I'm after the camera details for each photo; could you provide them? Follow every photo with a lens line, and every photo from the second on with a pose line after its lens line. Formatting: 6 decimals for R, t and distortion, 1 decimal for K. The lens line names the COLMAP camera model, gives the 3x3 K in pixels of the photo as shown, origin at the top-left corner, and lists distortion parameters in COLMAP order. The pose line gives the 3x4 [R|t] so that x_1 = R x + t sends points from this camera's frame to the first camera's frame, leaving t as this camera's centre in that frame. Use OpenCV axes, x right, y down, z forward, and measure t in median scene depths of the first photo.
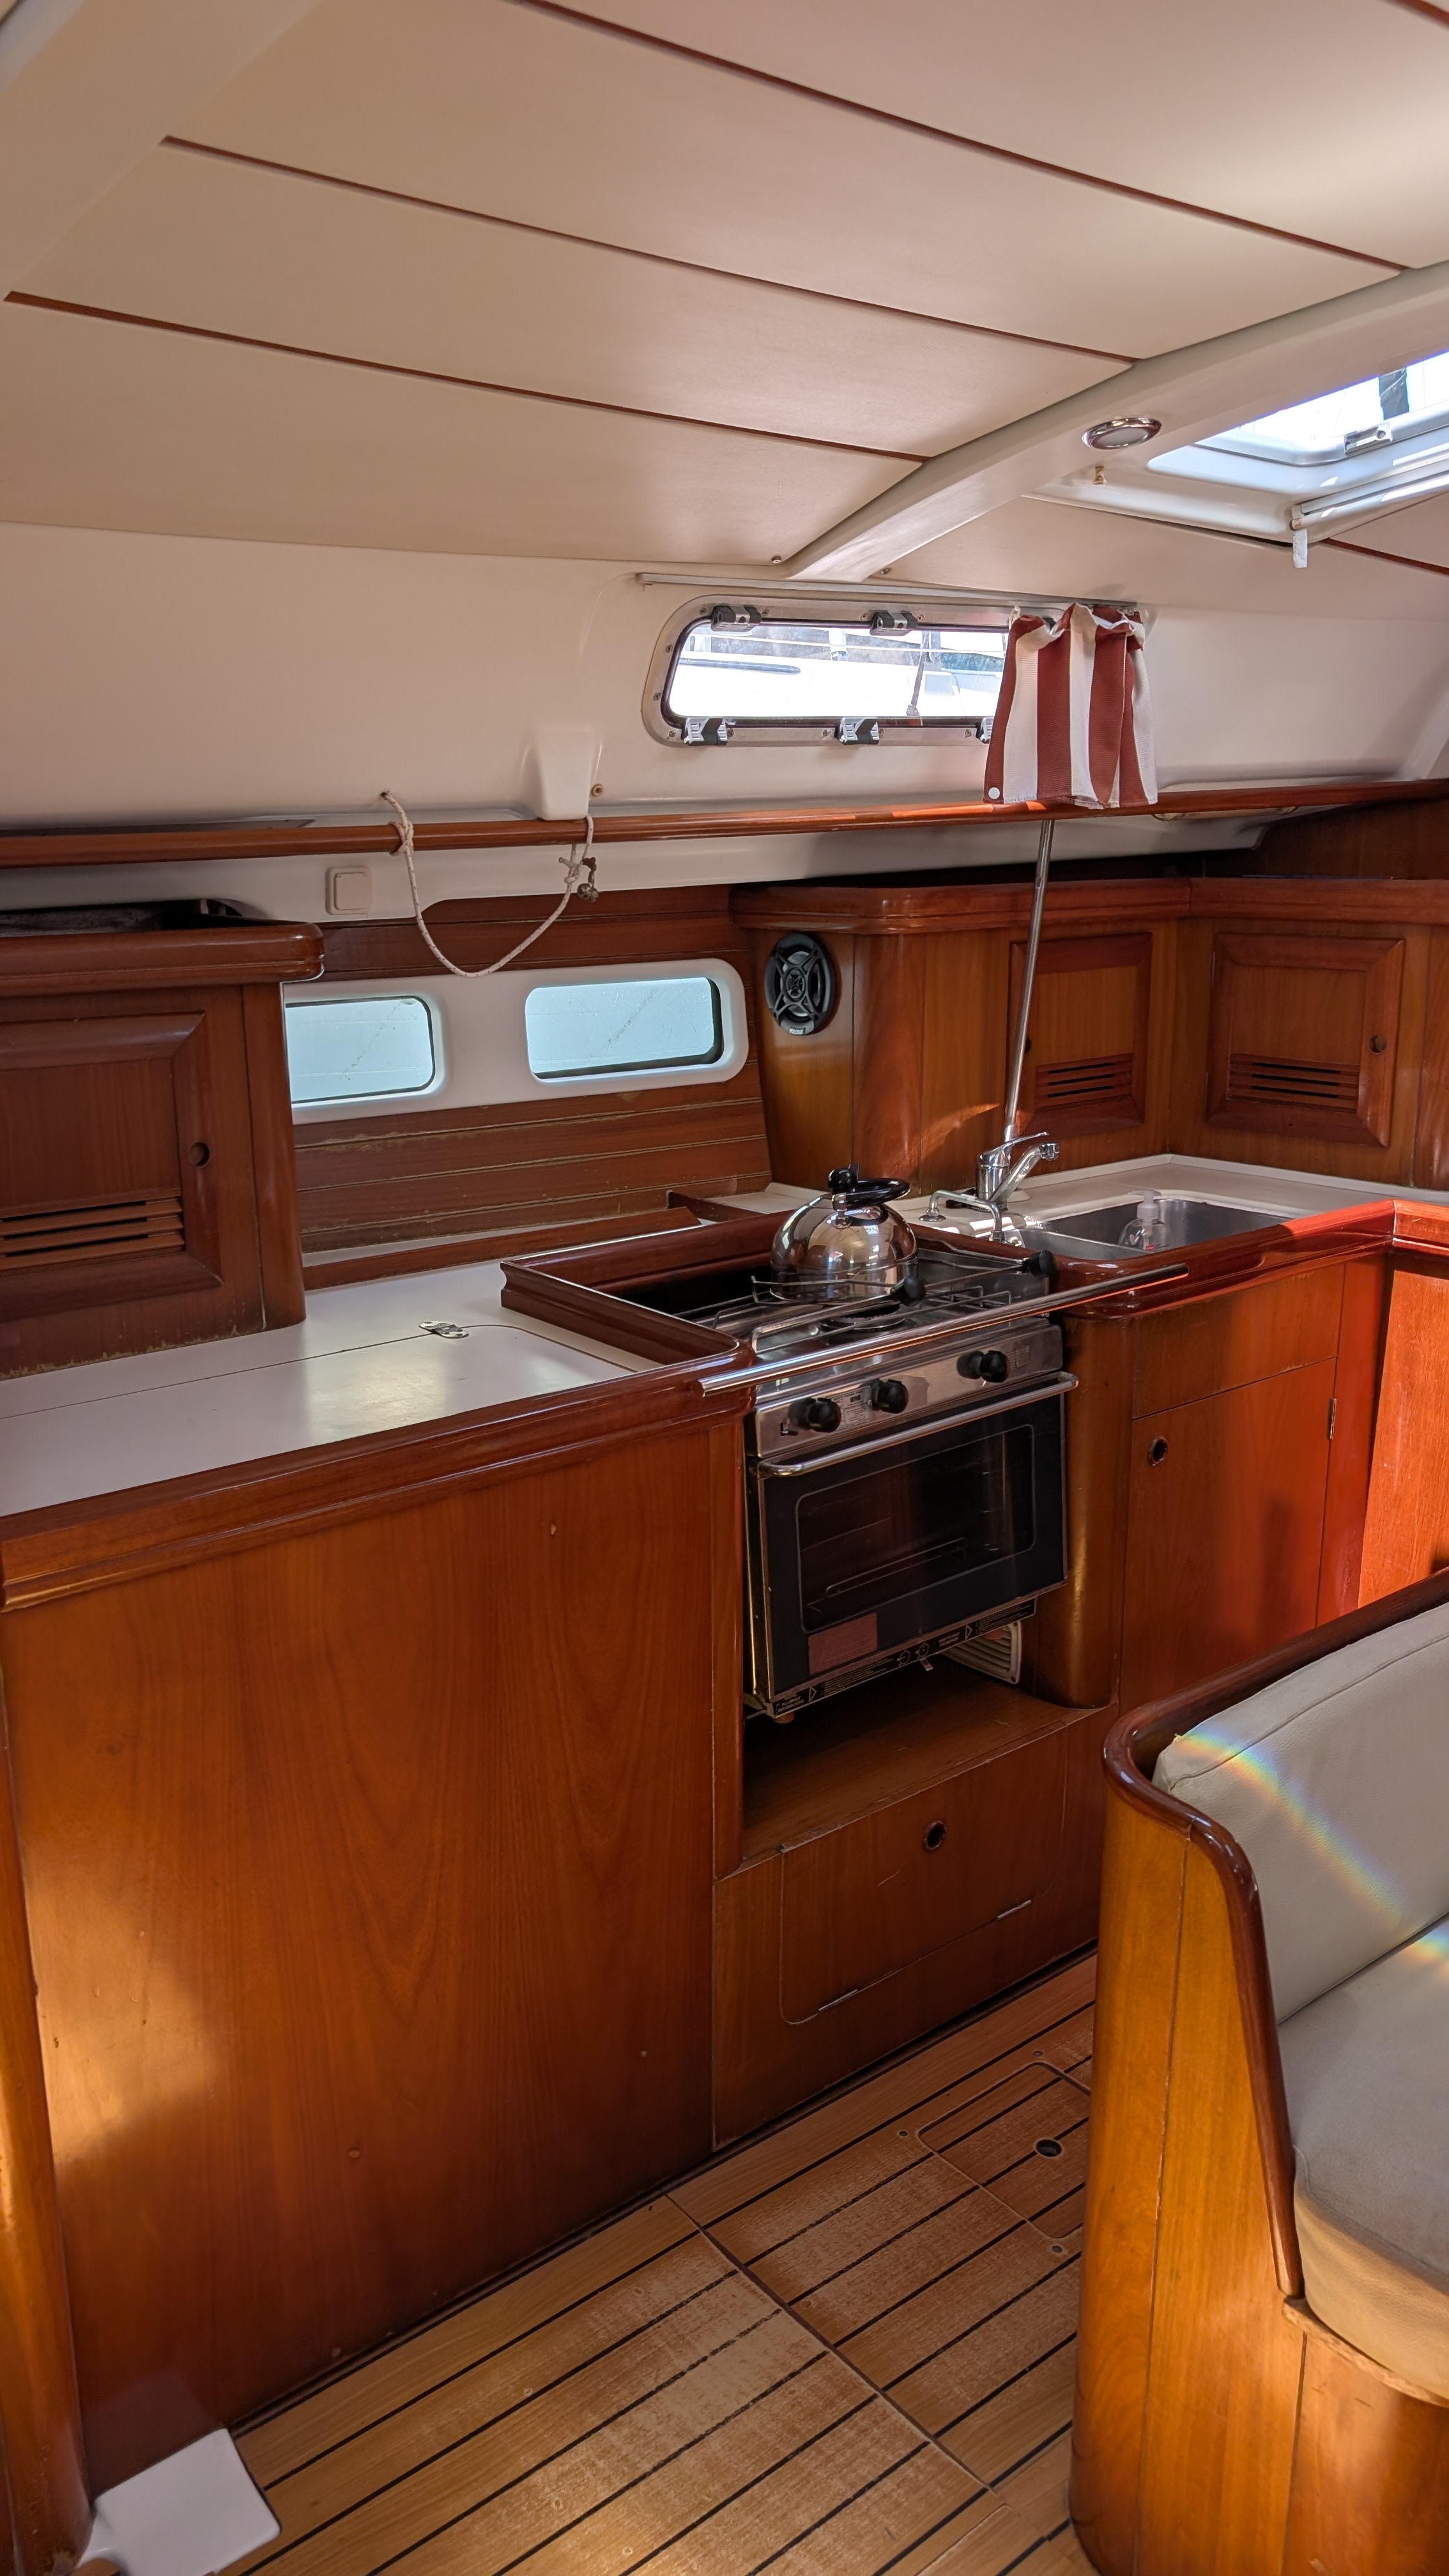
lens RADIAL K [[1873.7, 0, 723.2], [0, 1873.7, 1328.5], [0, 0, 1]] dist [0.005673, 0.005417]
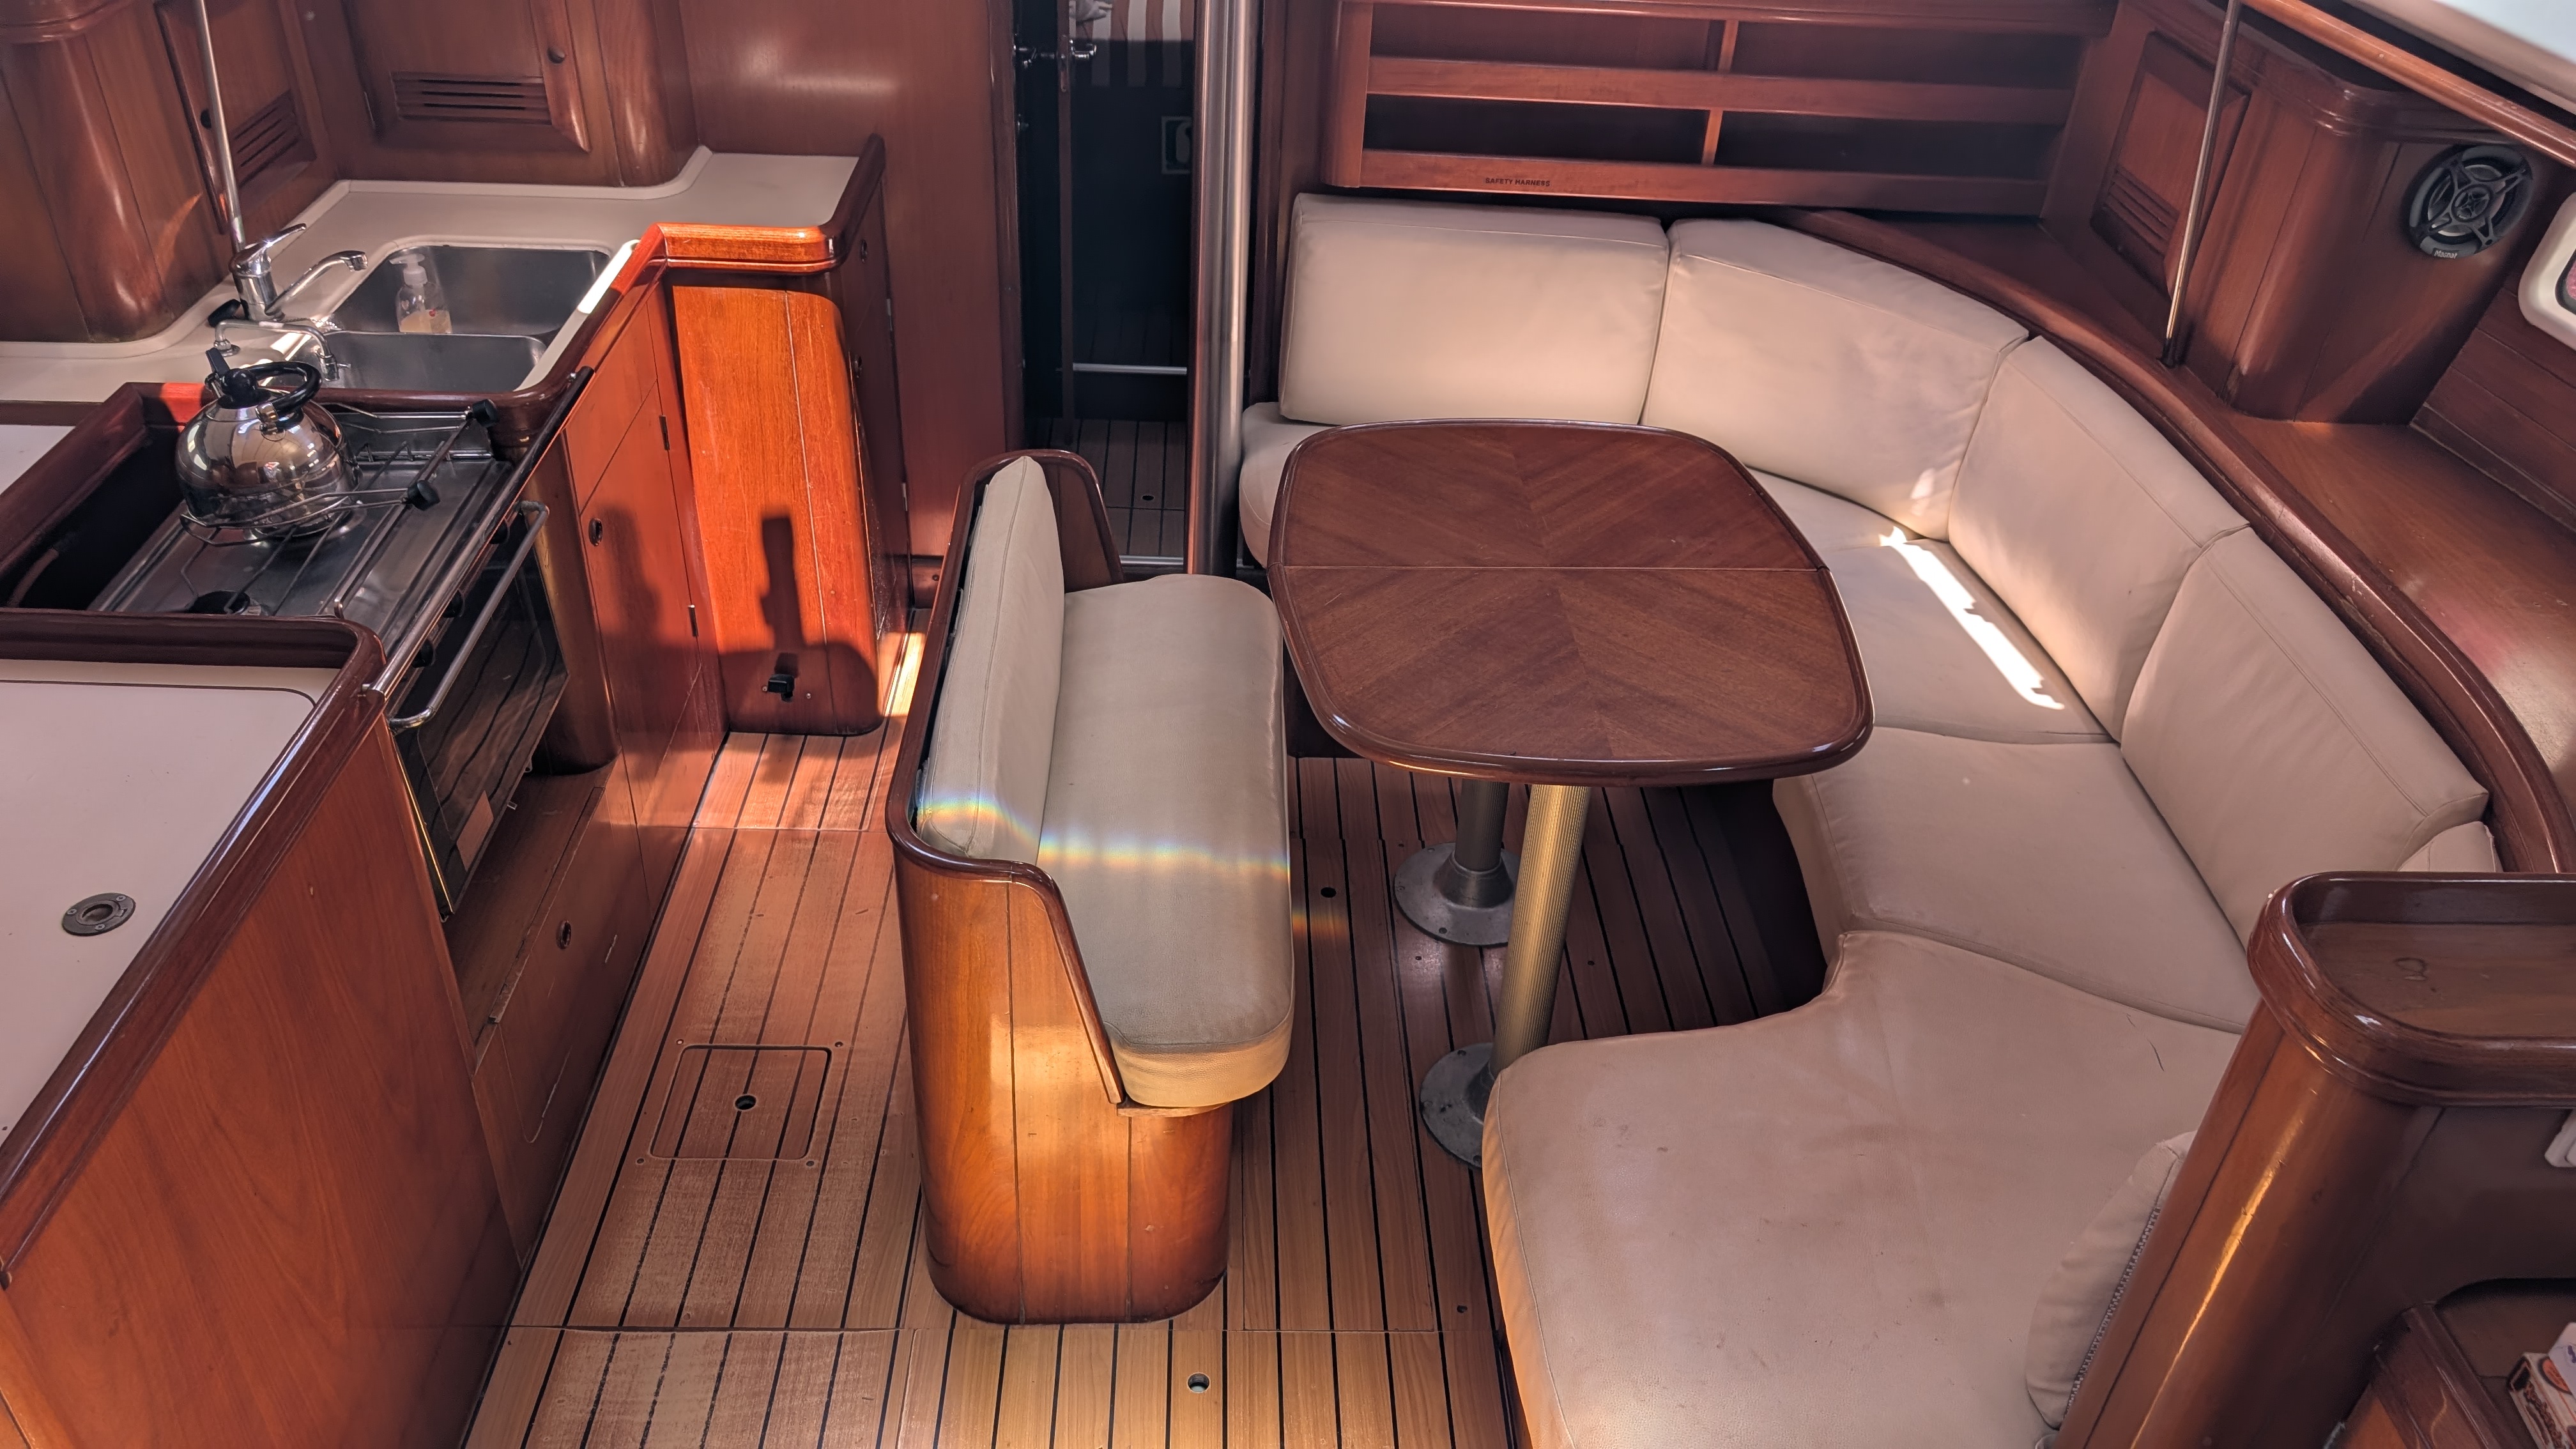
lens RADIAL K [[1873.9, 0, 1291.2], [0, 1873.9, 722.2], [0, 0, 1]] dist [-0.000893, -0.000765]
pose [[0.595657, -0.421093, 0.684013, -0.381104], [0.145173, 0.893982, 0.423934, -0.283280], [-0.790011, -0.153219, 0.593638, 0.013170]]
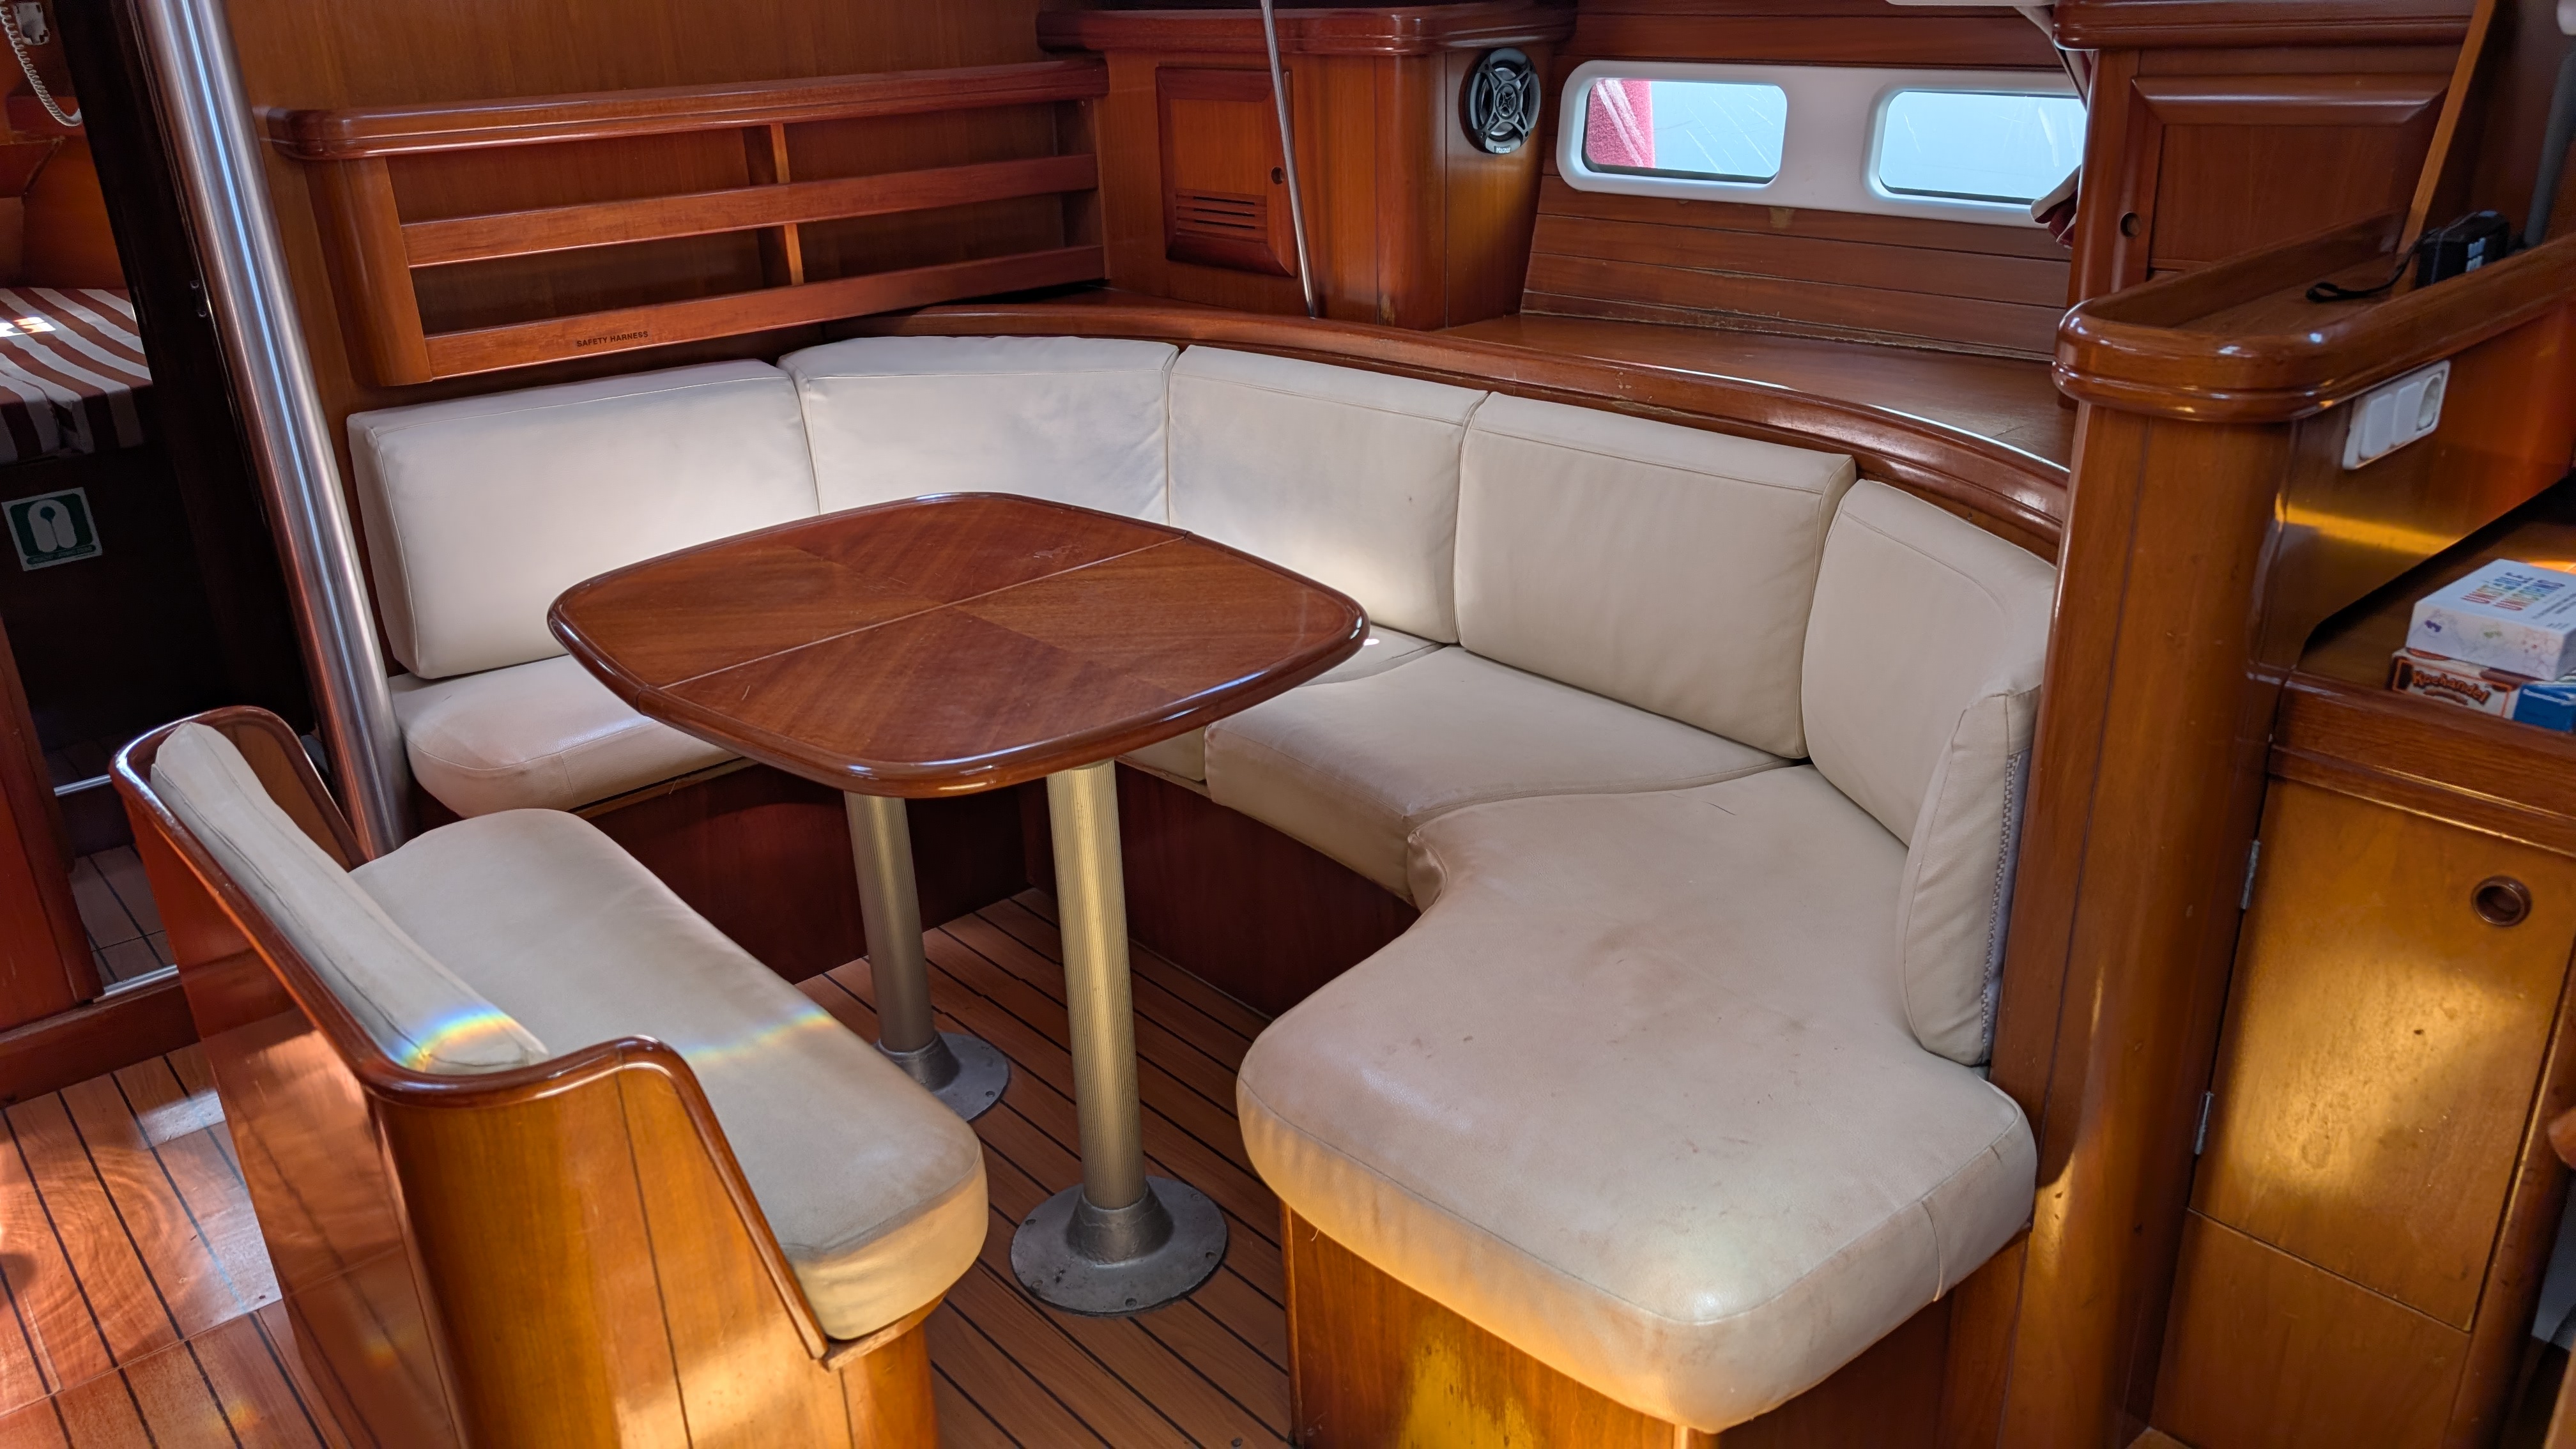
lens RADIAL K [[1838.7, 0, 1287.0], [0, 1838.7, 783.5], [0, 0, 1]] dist [-0.000442, -0.001035]
pose [[-0.047585, -0.393925, 0.917910, -0.402000], [0.288395, 0.874397, 0.390202, -0.084644], [-0.956328, 0.283289, 0.071998, 0.402502]]
